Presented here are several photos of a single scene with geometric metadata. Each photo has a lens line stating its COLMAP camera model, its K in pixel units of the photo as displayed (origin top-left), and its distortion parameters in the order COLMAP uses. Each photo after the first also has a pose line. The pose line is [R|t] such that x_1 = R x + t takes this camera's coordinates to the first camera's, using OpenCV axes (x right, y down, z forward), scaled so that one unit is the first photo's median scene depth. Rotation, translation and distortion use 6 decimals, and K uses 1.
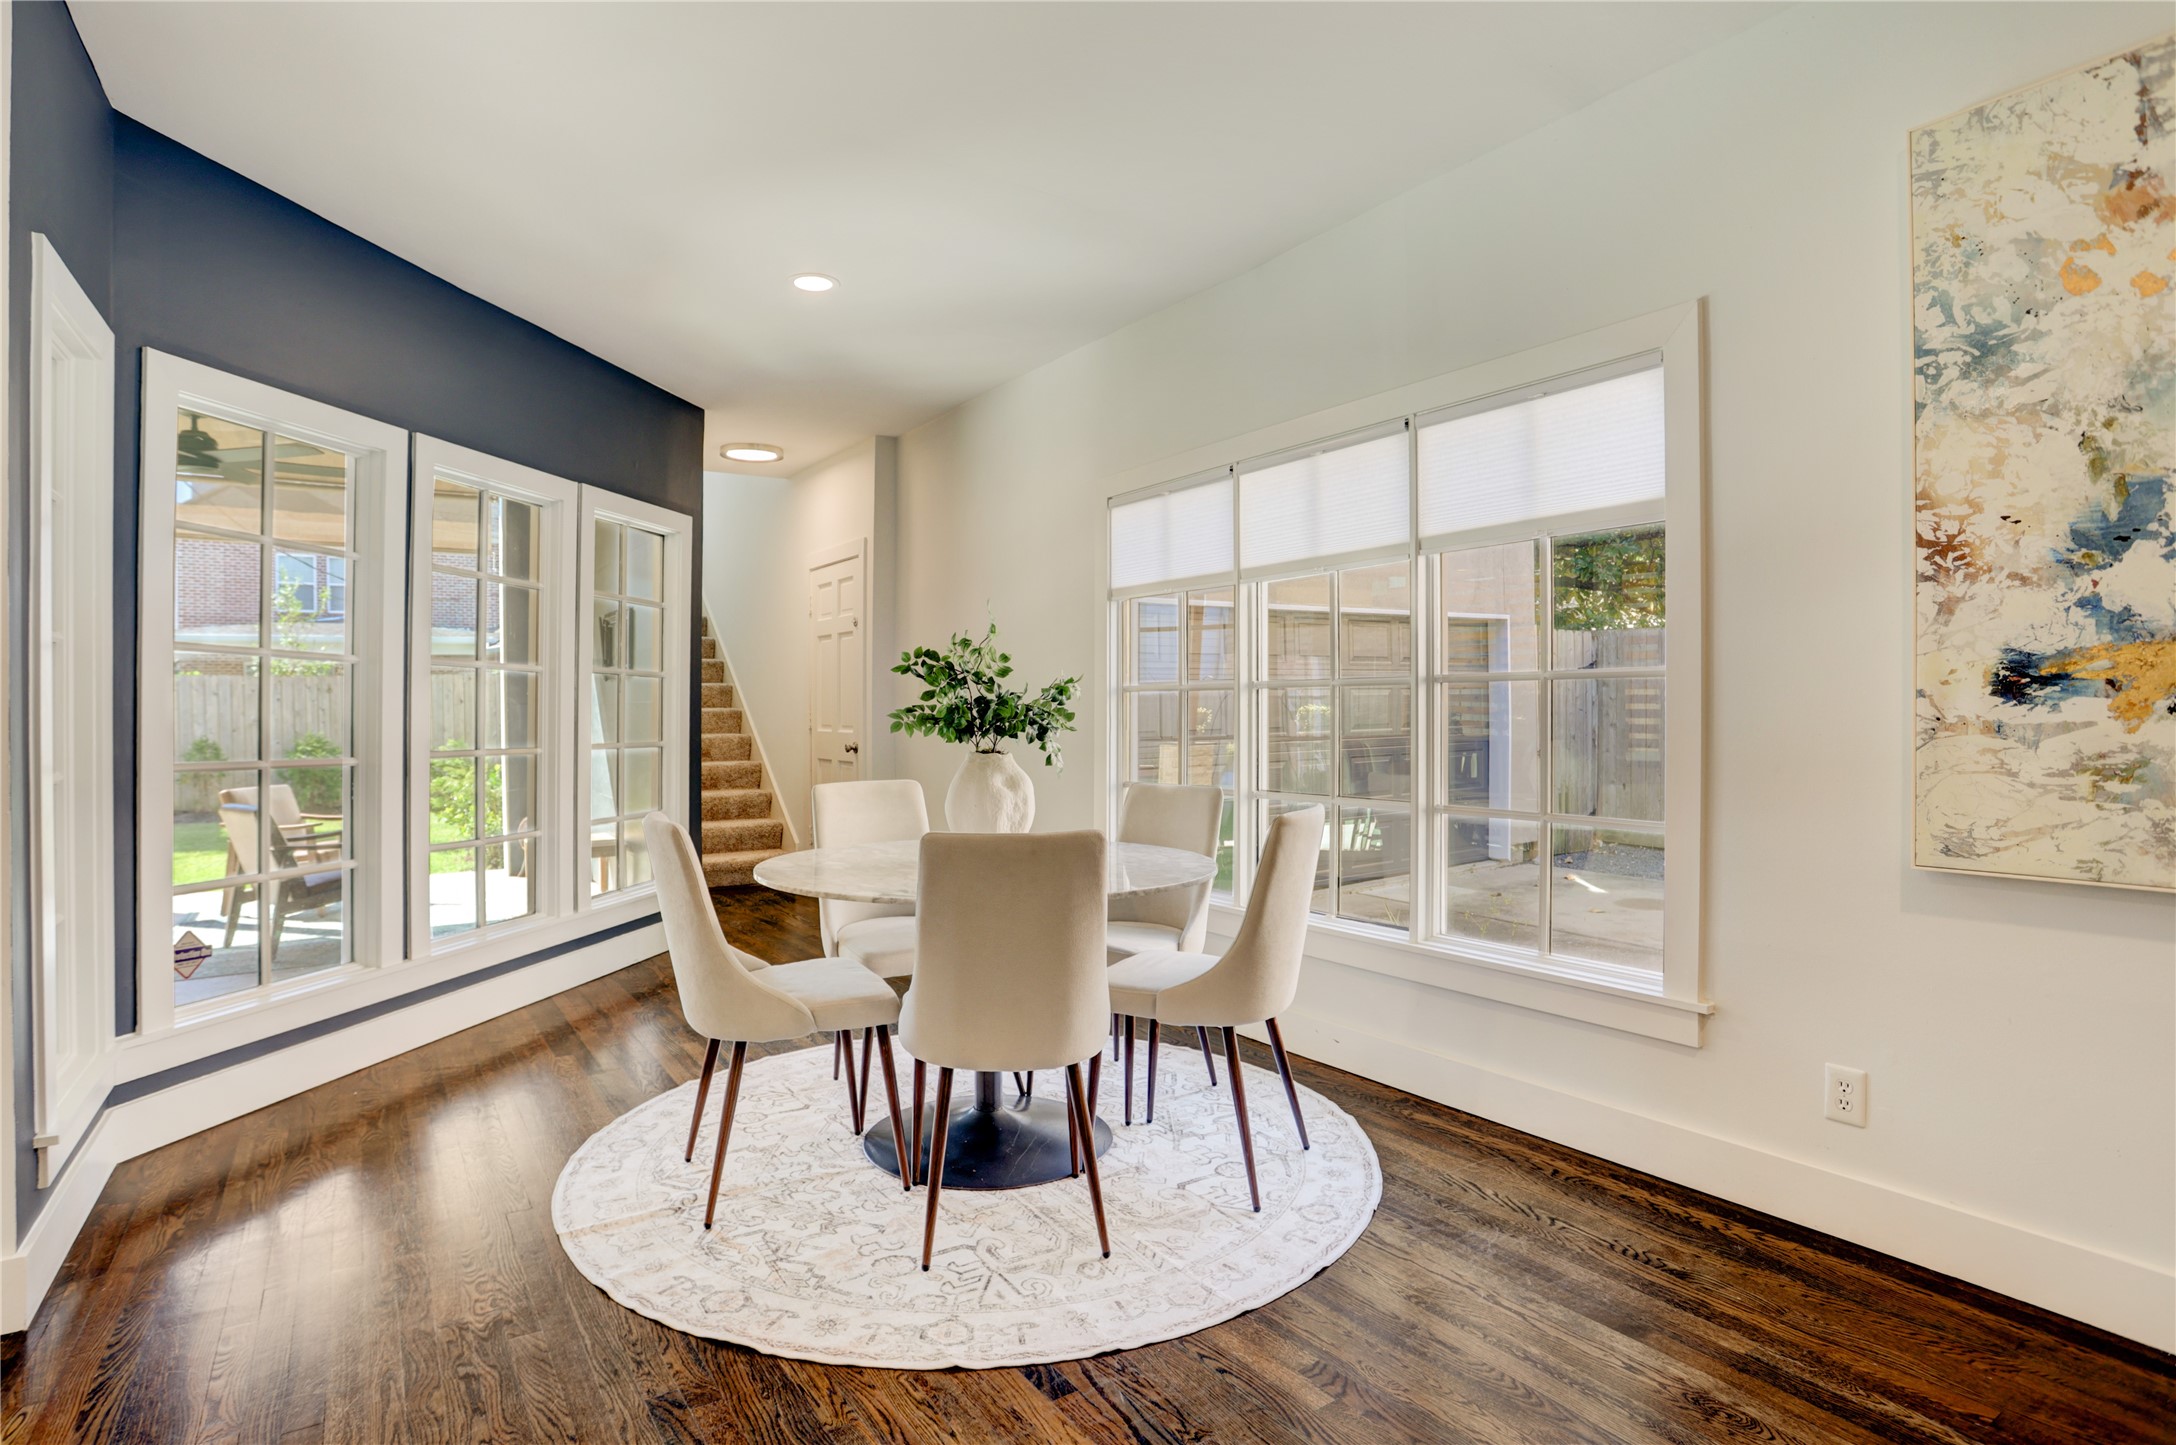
lens RADIAL K [[1077.4, 0, 1094.5], [0, 1077.4, 724.4], [0, 0, 1]] dist [-0.056245, 0.024819]
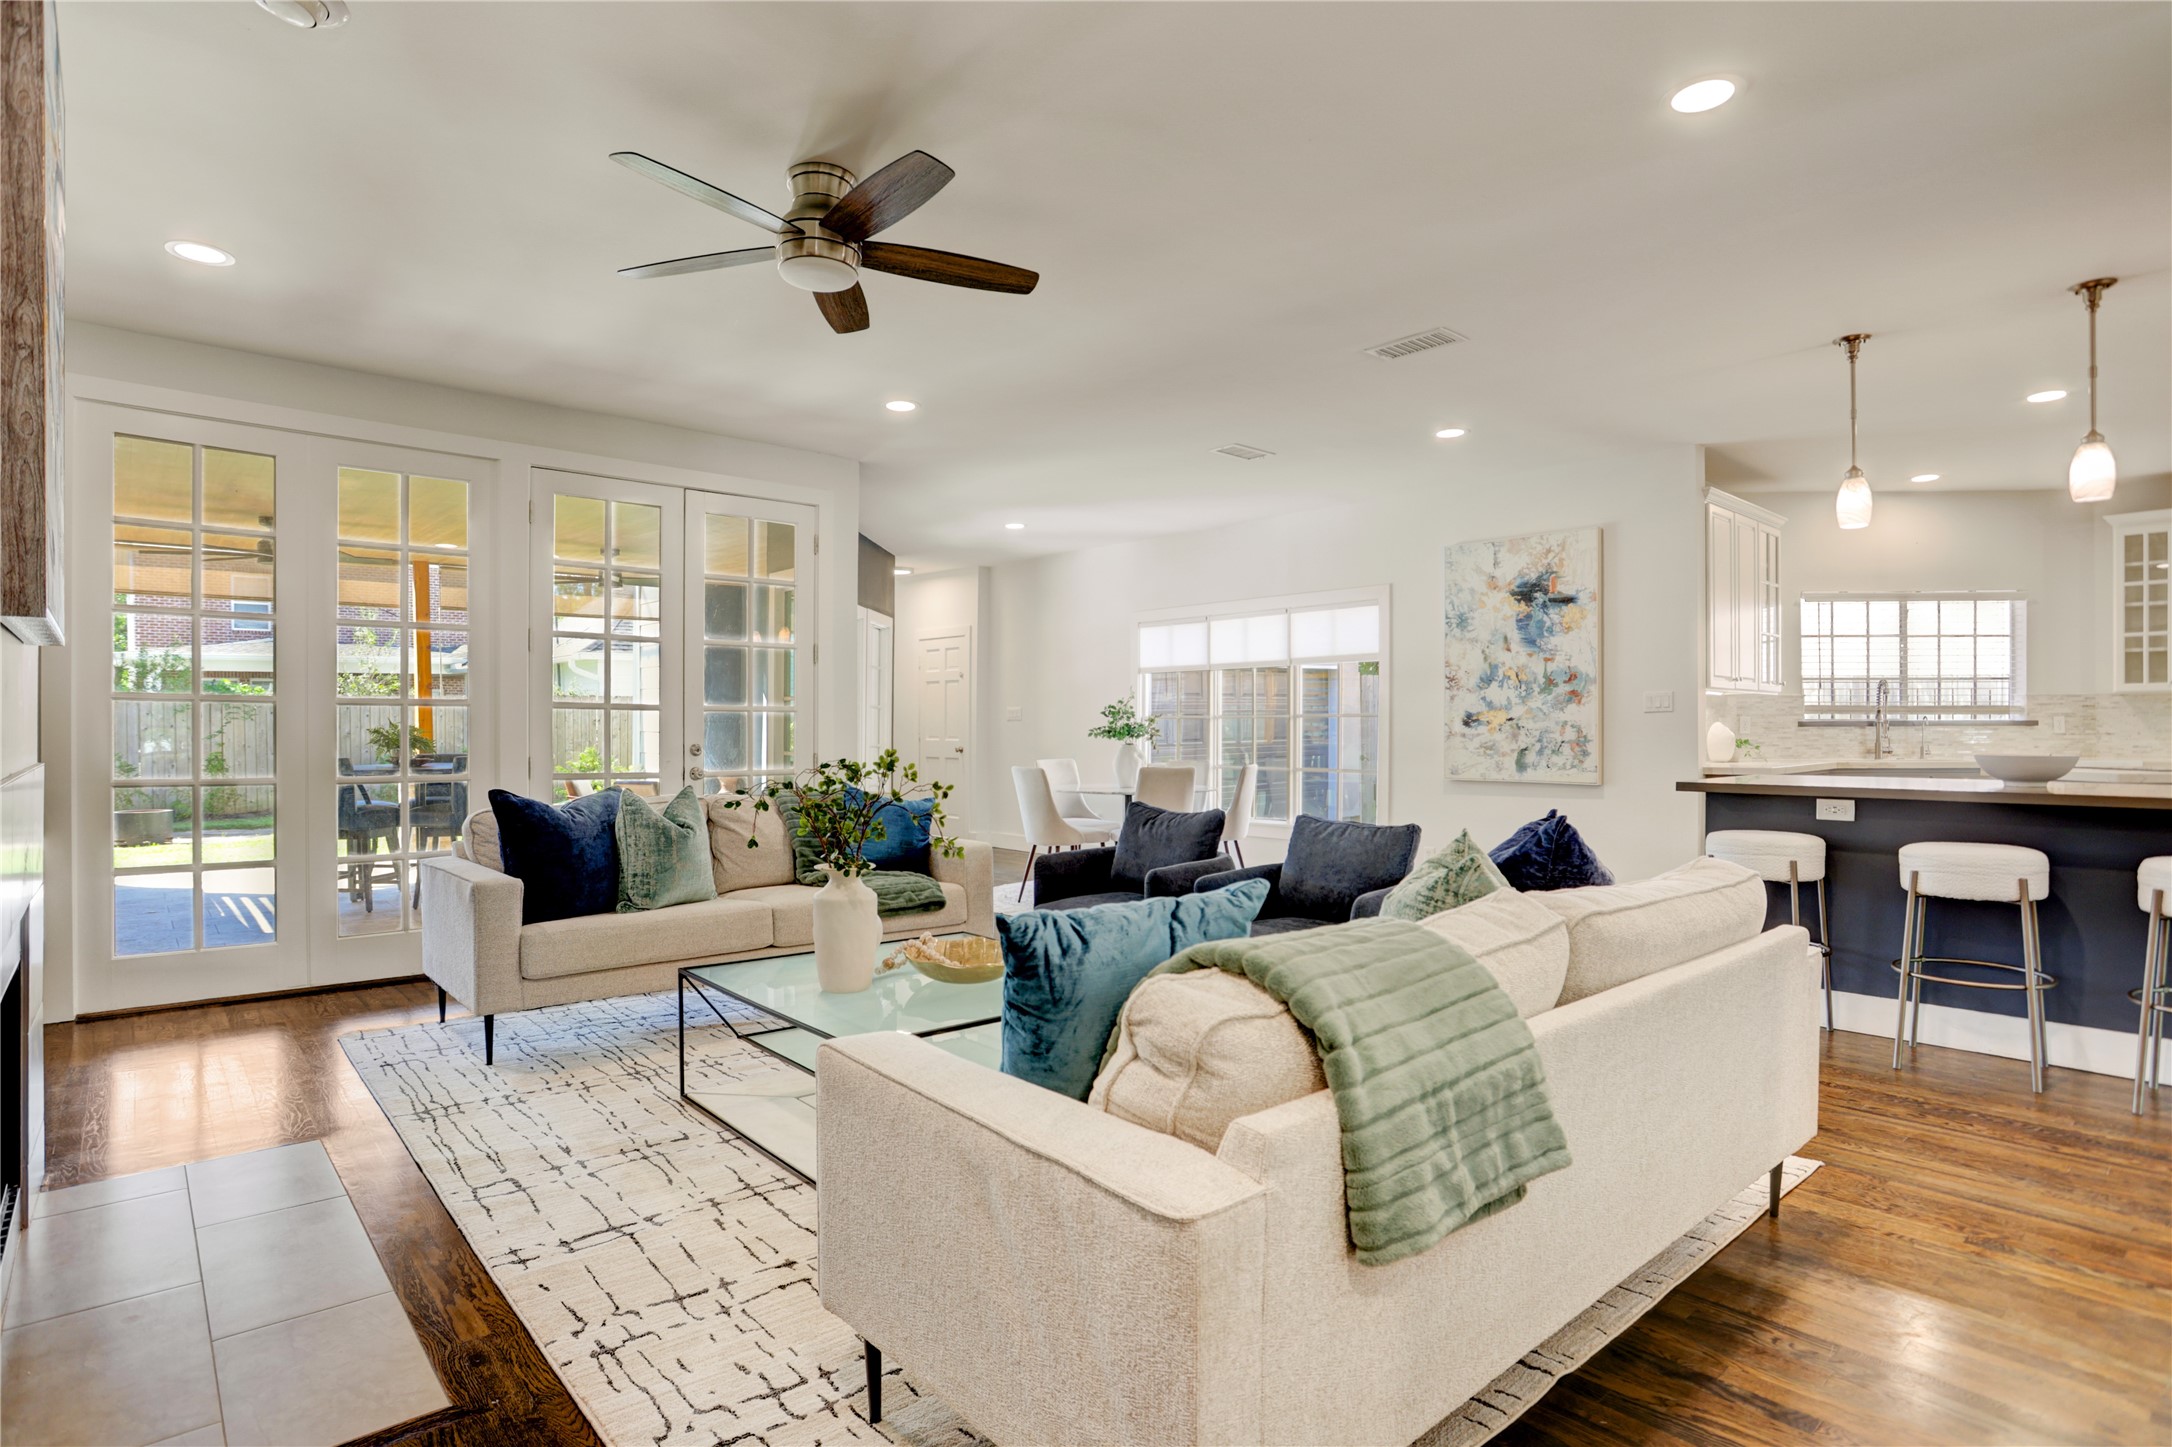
lens RADIAL K [[1075.4, 0, 1092.5], [0, 1075.4, 725.4], [0, 0, 1]] dist [-0.056245, 0.024819]
pose [[0.992201, 0.004832, 0.124555, -0.693520], [-0.002934, 0.999877, -0.015415, 0.027434], [-0.124614, 0.014929, 0.992093, -2.108576]]
